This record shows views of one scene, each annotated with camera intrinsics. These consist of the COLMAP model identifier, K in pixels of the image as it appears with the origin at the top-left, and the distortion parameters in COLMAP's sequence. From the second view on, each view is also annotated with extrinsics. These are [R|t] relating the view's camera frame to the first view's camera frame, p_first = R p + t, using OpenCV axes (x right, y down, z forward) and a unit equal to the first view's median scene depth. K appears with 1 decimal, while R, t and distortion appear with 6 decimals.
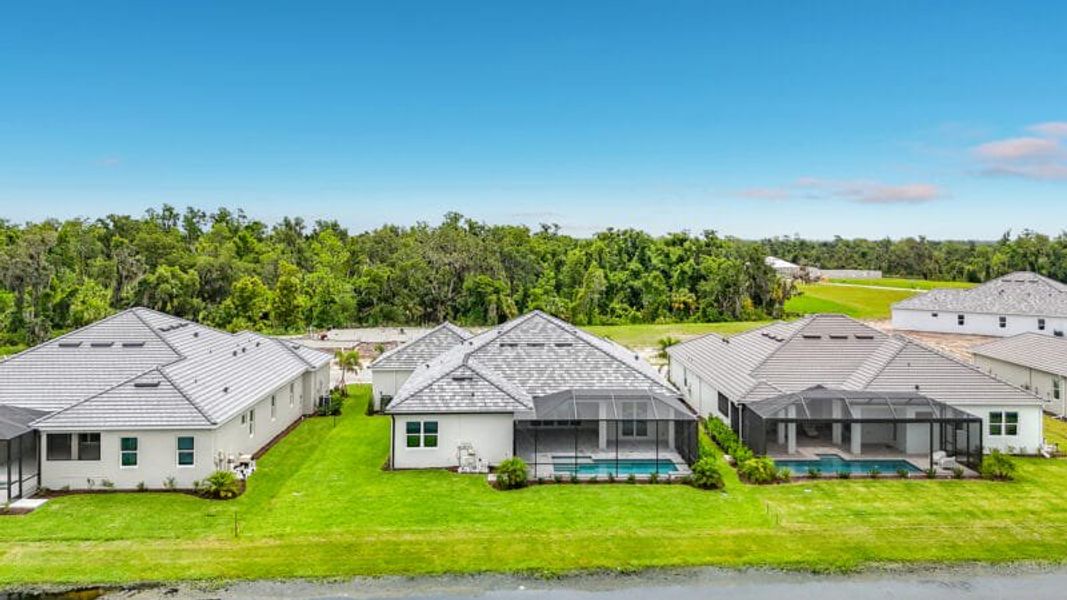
lens RADIAL K [[916.0, 0, 552.0], [0, 916.0, 233.2], [0, 0, 1]] dist [0.105820, -0.186821]
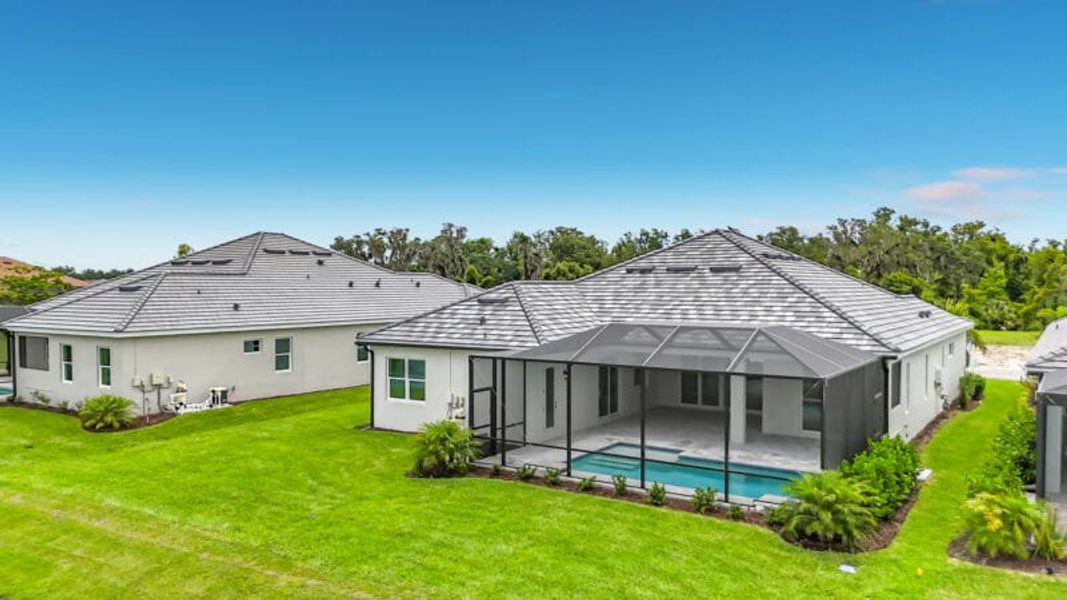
lens RADIAL K [[792.1, 0, 538.8], [0, 792.1, 301.8], [0, 0, 1]] dist [0.079027, -0.104580]
pose [[0.811788, 0.010481, -0.583858, 0.217581], [0.006063, 0.999634, 0.026374, 0.131216], [0.583921, -0.024951, 0.811427, 0.530442]]
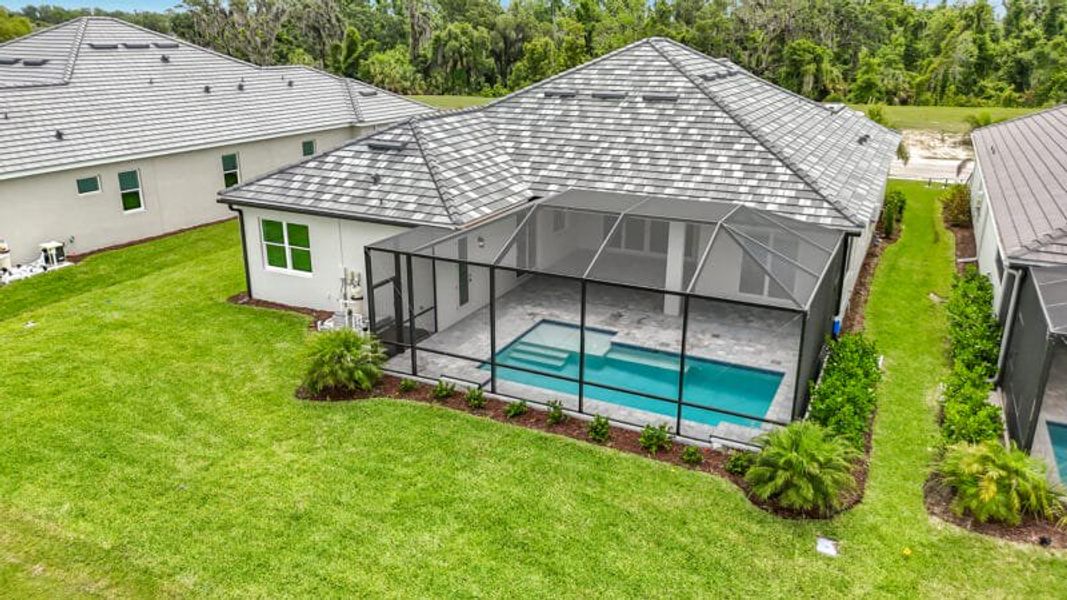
lens RADIAL K [[786.4, 0, 538.2], [0, 786.4, 296.8], [0, 0, 1]] dist [0.059858, -0.061115]
pose [[0.883008, 0.153787, -0.443448, 0.165213], [-0.001616, 0.945788, 0.324781, 0.085638], [0.469355, -0.286067, 0.835387, 0.591105]]
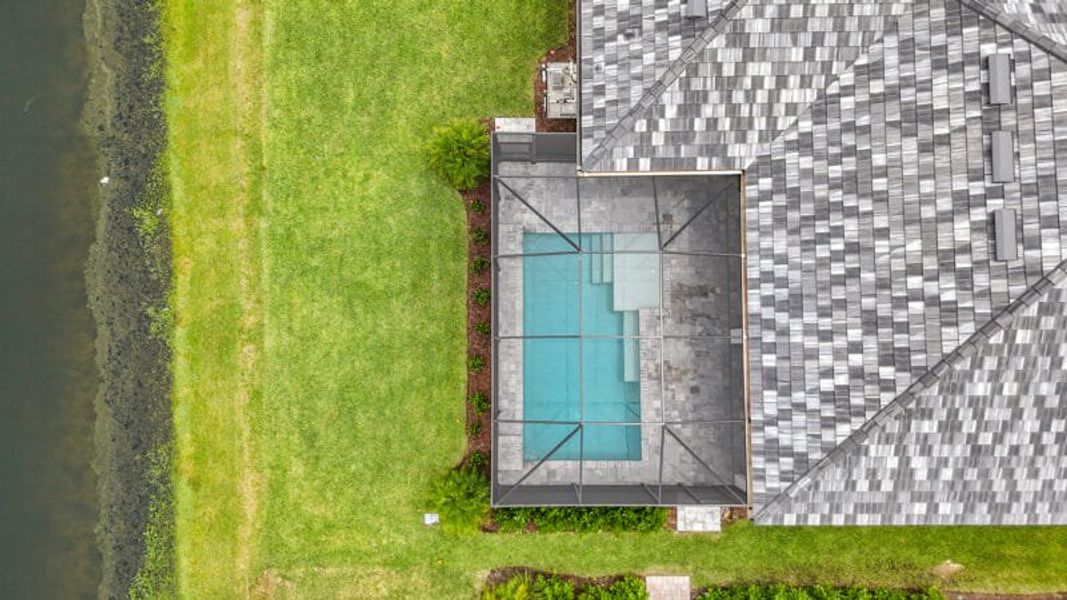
lens RADIAL K [[792.1, 0, 538.8], [0, 792.1, 301.8], [0, 0, 1]] dist [0.079027, -0.104580]
pose [[-0.032769, 0.996888, -0.071702, 0.066510], [0.001723, 0.071796, 0.997418, -0.183958], [0.999461, 0.032560, -0.004071, 0.847553]]
